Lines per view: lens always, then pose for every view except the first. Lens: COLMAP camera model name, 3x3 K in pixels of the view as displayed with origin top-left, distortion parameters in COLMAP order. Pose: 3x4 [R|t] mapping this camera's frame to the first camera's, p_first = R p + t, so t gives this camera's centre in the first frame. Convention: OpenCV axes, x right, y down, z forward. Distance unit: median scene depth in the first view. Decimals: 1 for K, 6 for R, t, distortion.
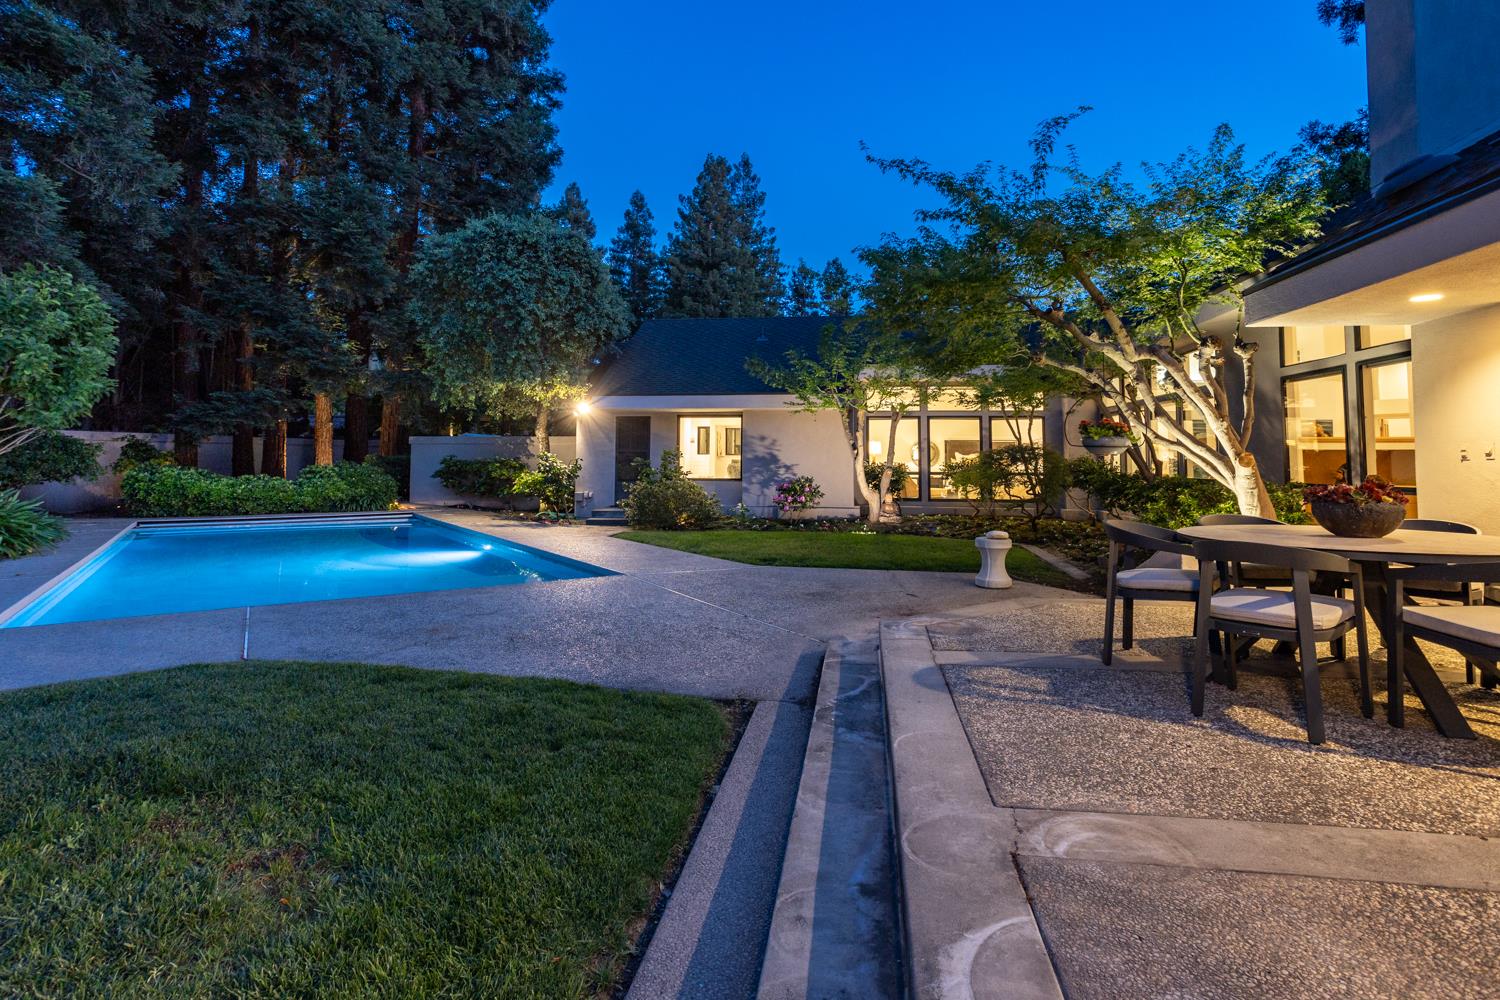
lens RADIAL K [[748.7, 0, 734.1], [0, 748.7, 448.1], [0, 0, 1]] dist [-0.020342, 0.009769]
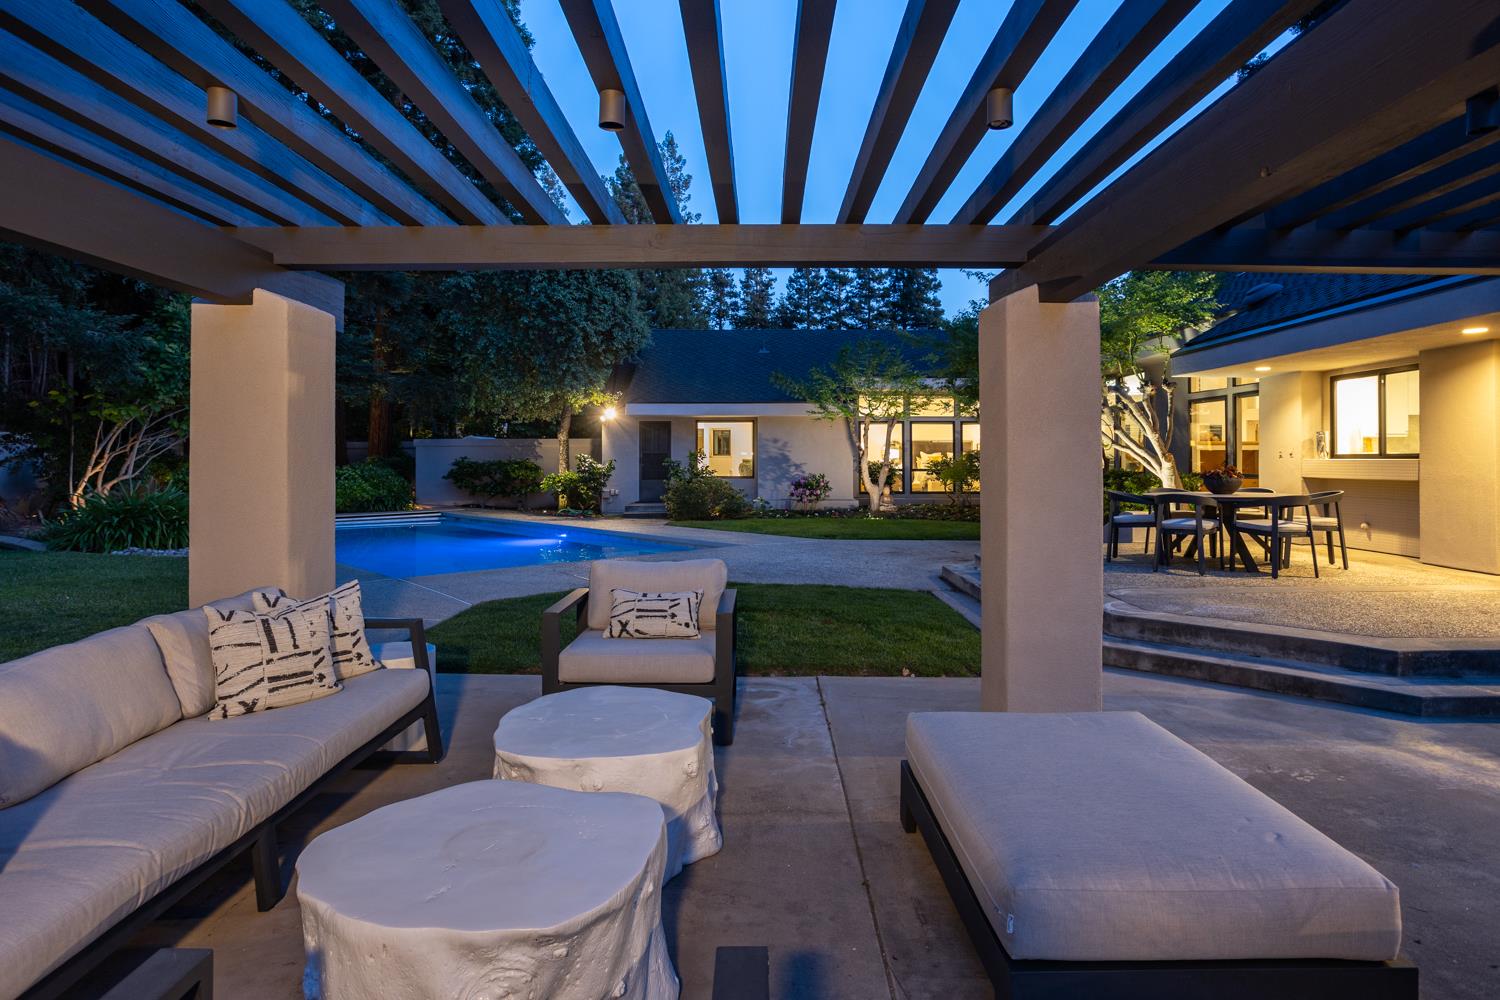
lens RADIAL K [[832.6, 0, 750.3], [0, 832.6, 498.9], [0, 0, 1]] dist [-0.022873, -0.001629]
pose [[0.987890, -0.014052, 0.154520, -0.209688], [0.004312, 0.997993, 0.063184, -0.005096], [-0.155097, -0.061753, 0.985967, -0.273962]]
